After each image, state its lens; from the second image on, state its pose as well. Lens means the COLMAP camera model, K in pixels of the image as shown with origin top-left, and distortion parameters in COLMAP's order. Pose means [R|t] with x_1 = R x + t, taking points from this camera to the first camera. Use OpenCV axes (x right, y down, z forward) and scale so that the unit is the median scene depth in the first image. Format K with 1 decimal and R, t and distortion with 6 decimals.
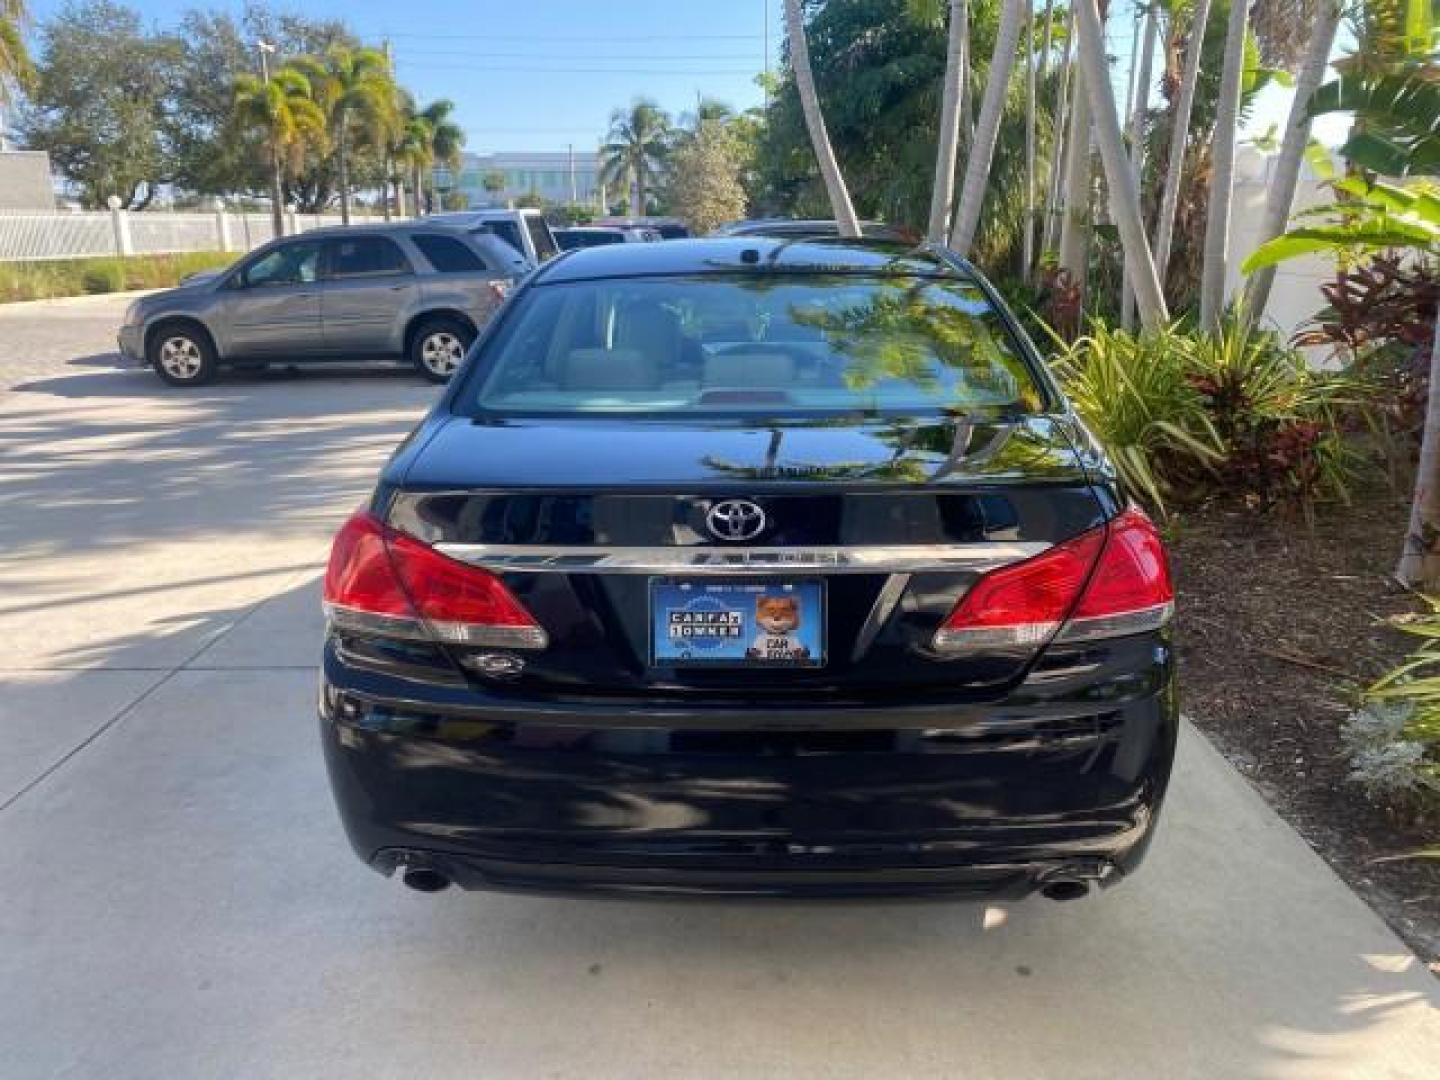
lens RADIAL K [[1109.5, 0, 727.0], [0, 1109.5, 522.3], [0, 0, 1]] dist [0.008935, -0.010120]
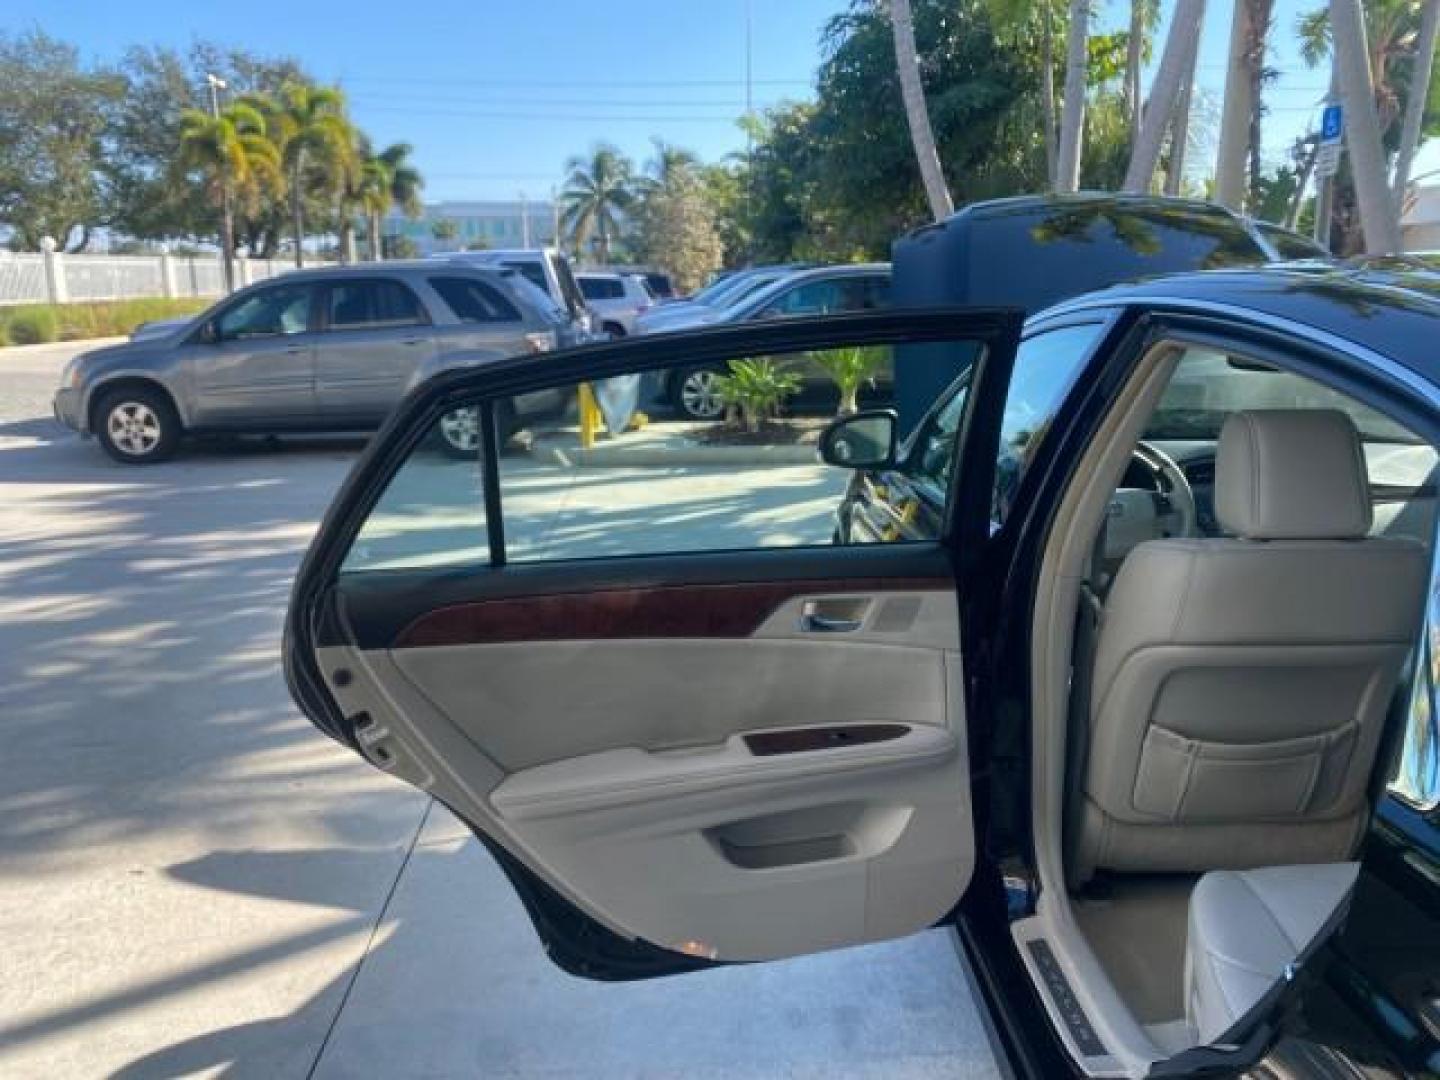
lens RADIAL K [[1109.5, 0, 725.3], [0, 1109.5, 529.5], [0, 0, 1]] dist [0.008935, -0.010120]
pose [[0.998814, -0.006234, 0.048291, -0.046582], [0.008005, 0.999299, -0.036574, -0.018726], [-0.048029, 0.036917, 0.998163, 0.081168]]
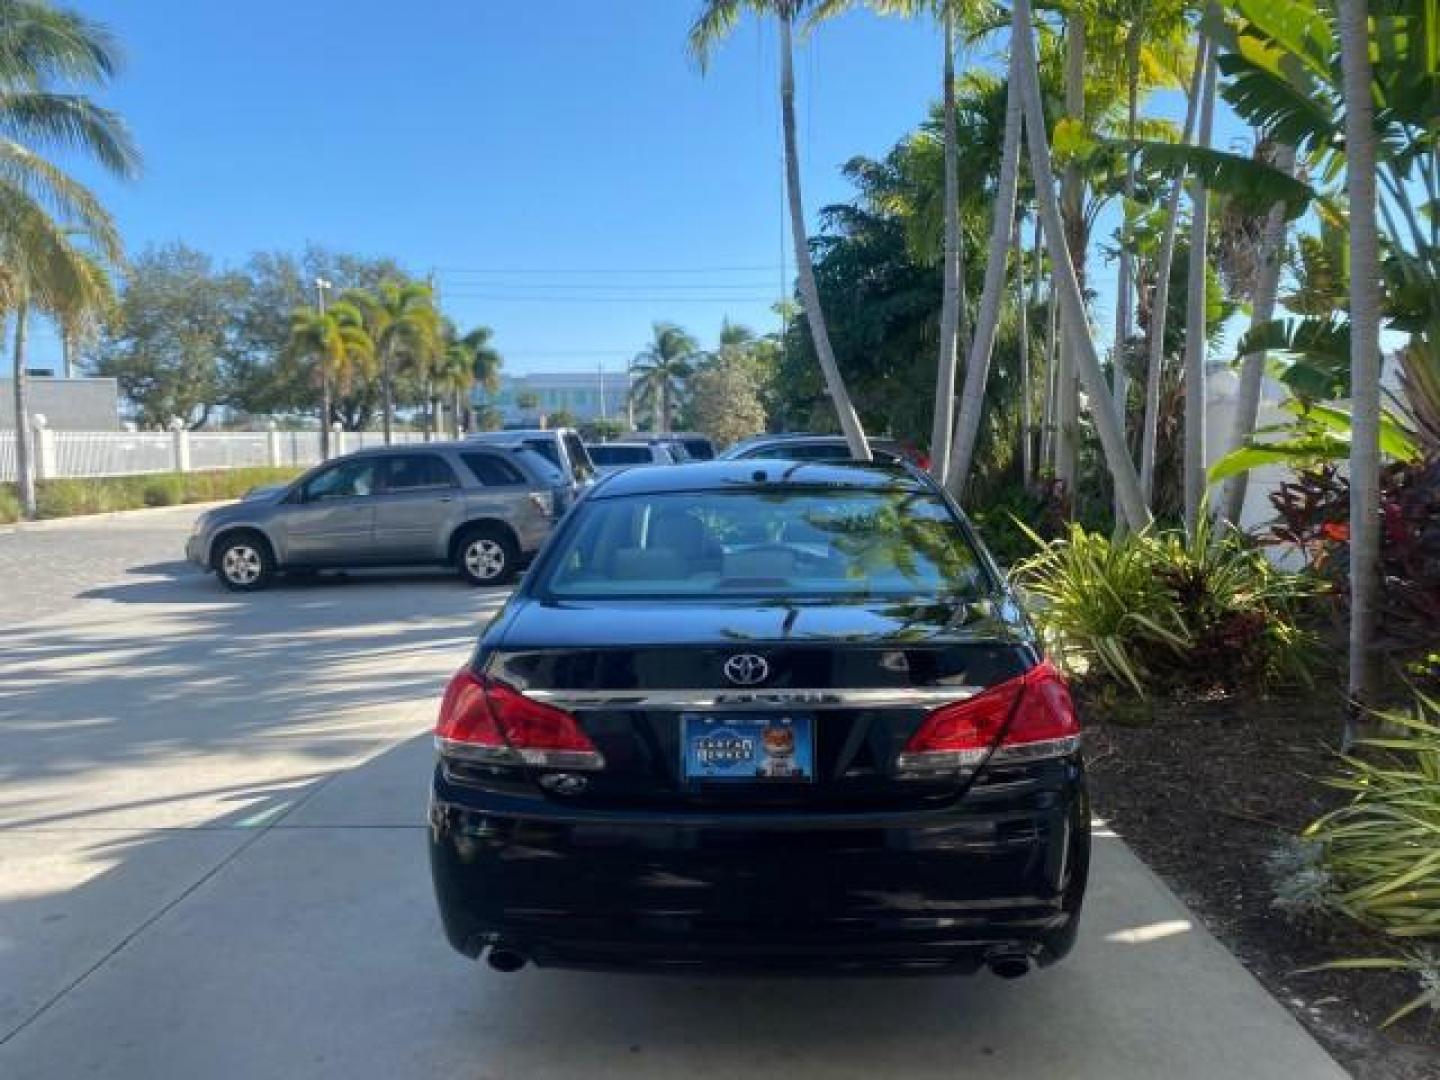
lens RADIAL K [[1109.5, 0, 722.7], [0, 1109.5, 532.0], [0, 0, 1]] dist [0.008935, -0.010120]
pose [[0.999698, -0.005958, -0.023842, 0.000845], [0.001679, 0.984459, -0.175607, 0.004903], [0.024517, 0.175514, 0.984172, -0.025209]]
